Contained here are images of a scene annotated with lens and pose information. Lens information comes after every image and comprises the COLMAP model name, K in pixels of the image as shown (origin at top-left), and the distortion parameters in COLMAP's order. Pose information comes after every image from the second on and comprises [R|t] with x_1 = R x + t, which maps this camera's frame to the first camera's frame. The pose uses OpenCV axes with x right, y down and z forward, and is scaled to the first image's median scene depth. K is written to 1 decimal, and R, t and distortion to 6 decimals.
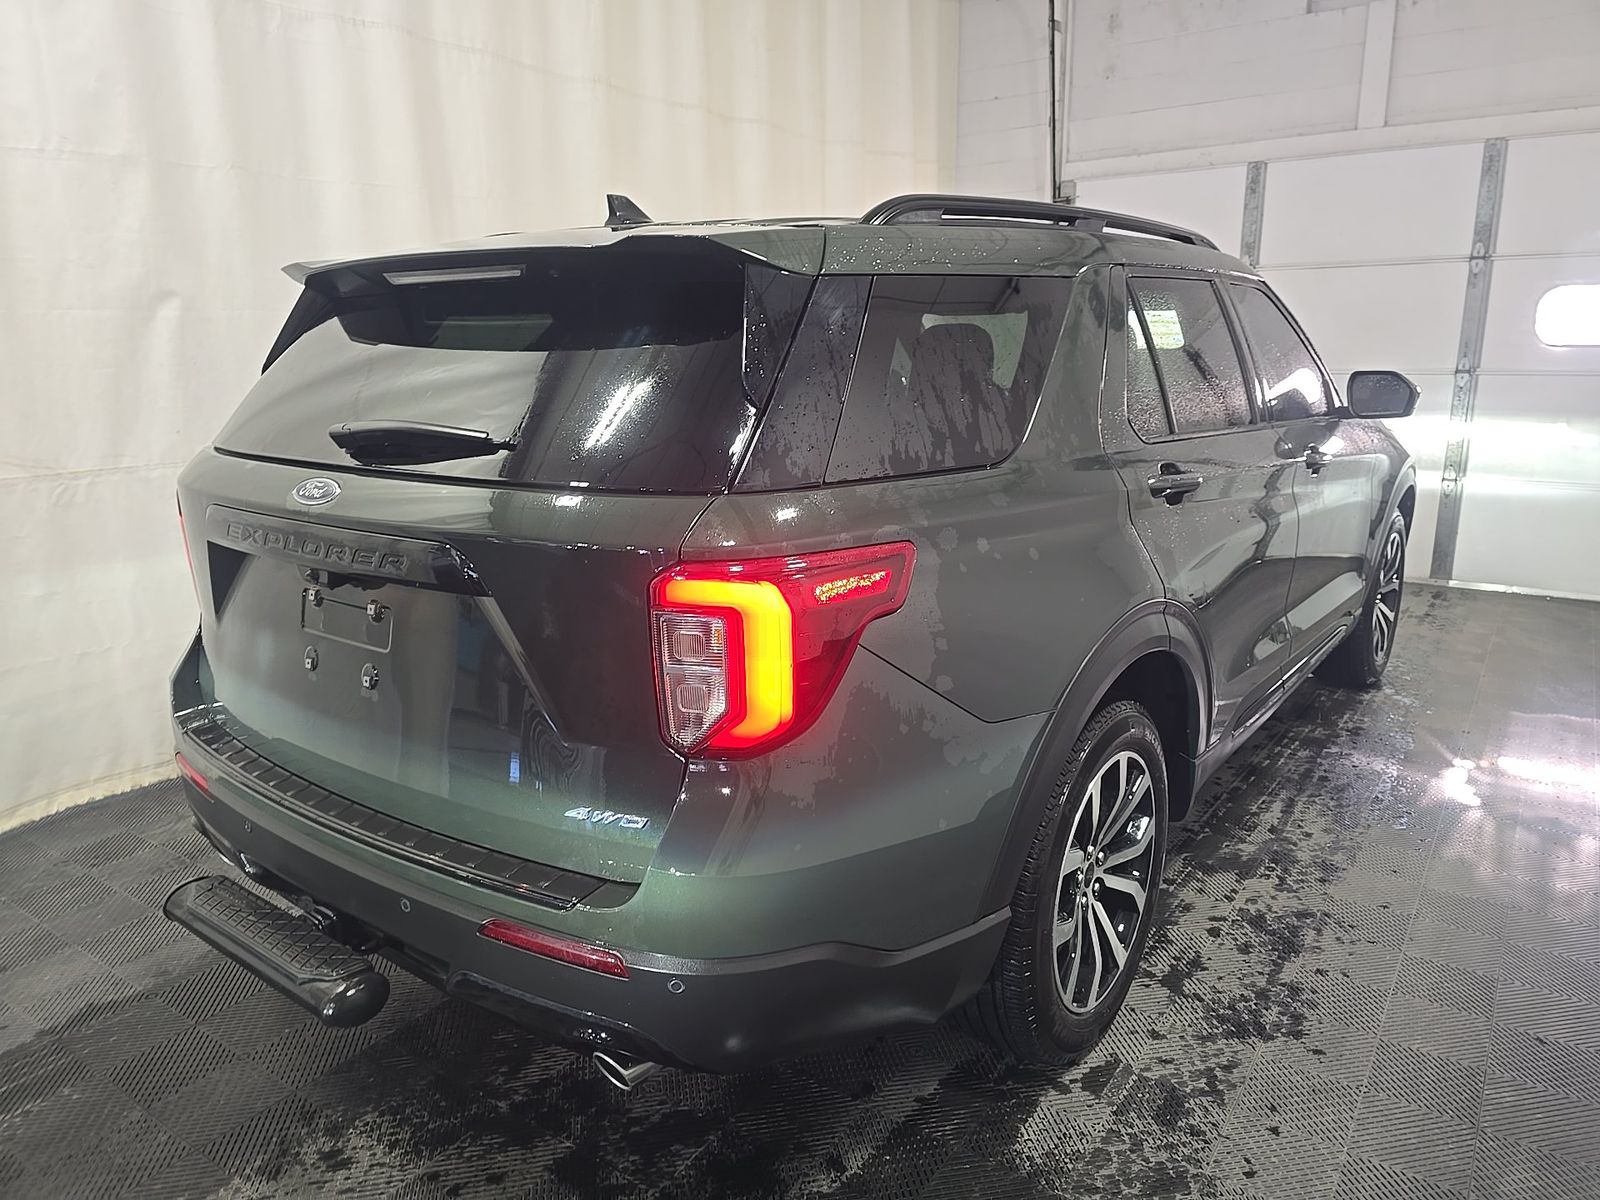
lens RADIAL K [[1081.8, 0, 823.3], [0, 1081.8, 597.3], [0, 0, 1]] dist [0.051521, -0.048190]
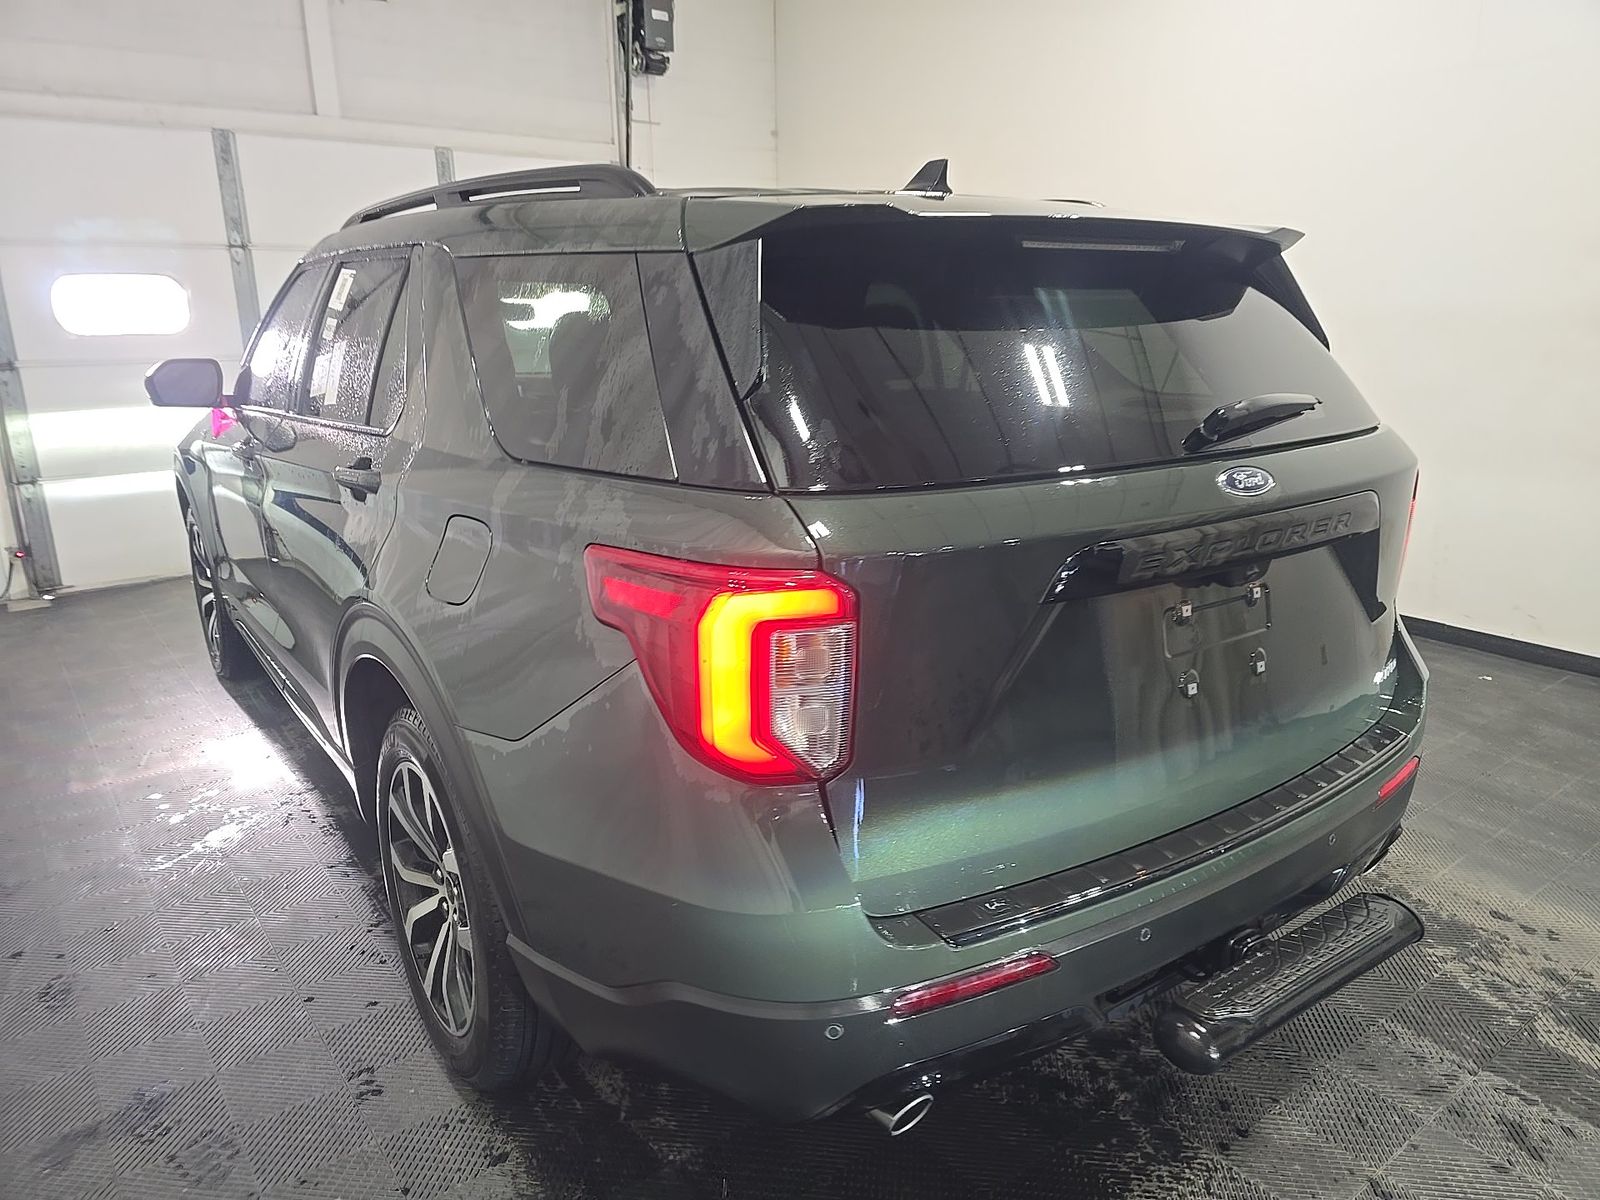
lens RADIAL K [[1081.8, 0, 823.3], [0, 1081.8, 597.3], [0, 0, 1]] dist [0.051521, -0.048190]
pose [[0.301870, -0.237637, 0.923257, -0.389603], [0.228661, 0.958214, 0.171872, -0.065934], [-0.925521, 0.159230, 0.343594, 0.280832]]
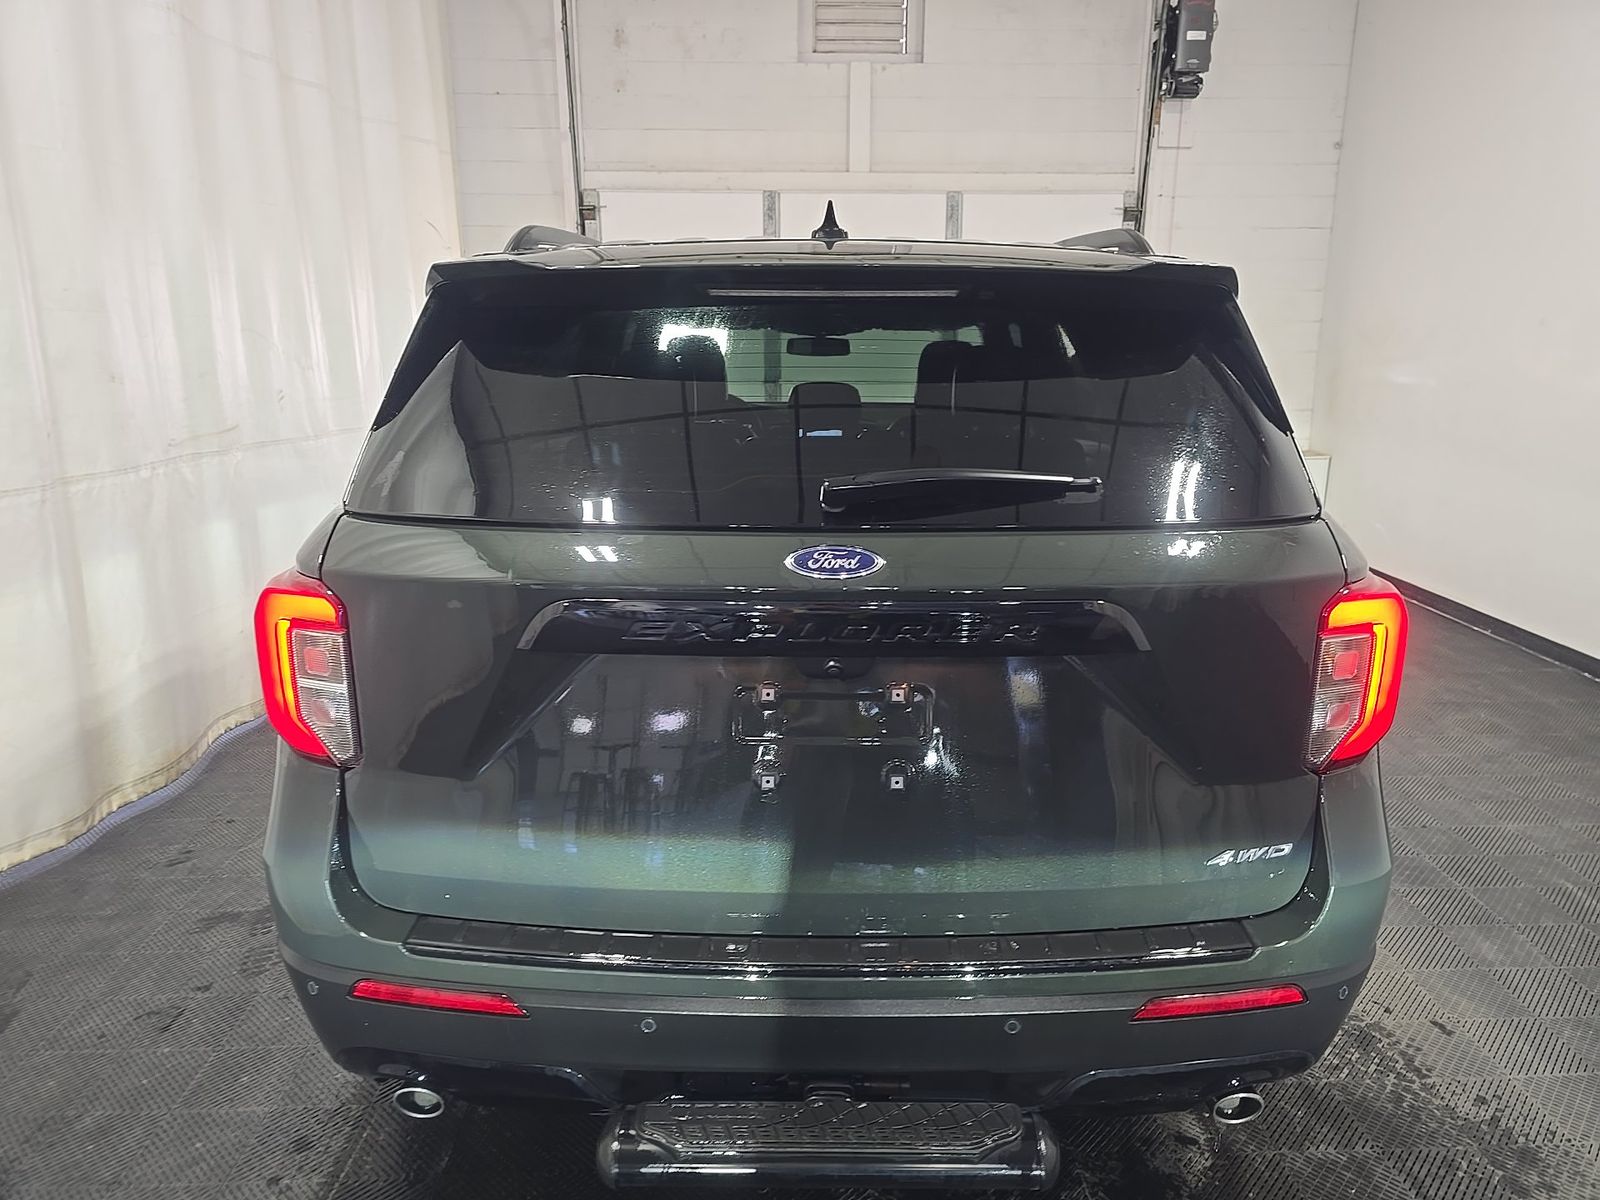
lens RADIAL K [[1081.8, 0, 823.3], [0, 1081.8, 597.3], [0, 0, 1]] dist [0.051521, -0.048190]
pose [[0.799827, -0.128899, 0.586227, -0.256697], [0.130003, 0.990688, 0.040459, -0.029461], [-0.585983, 0.043851, 0.809136, 0.098182]]
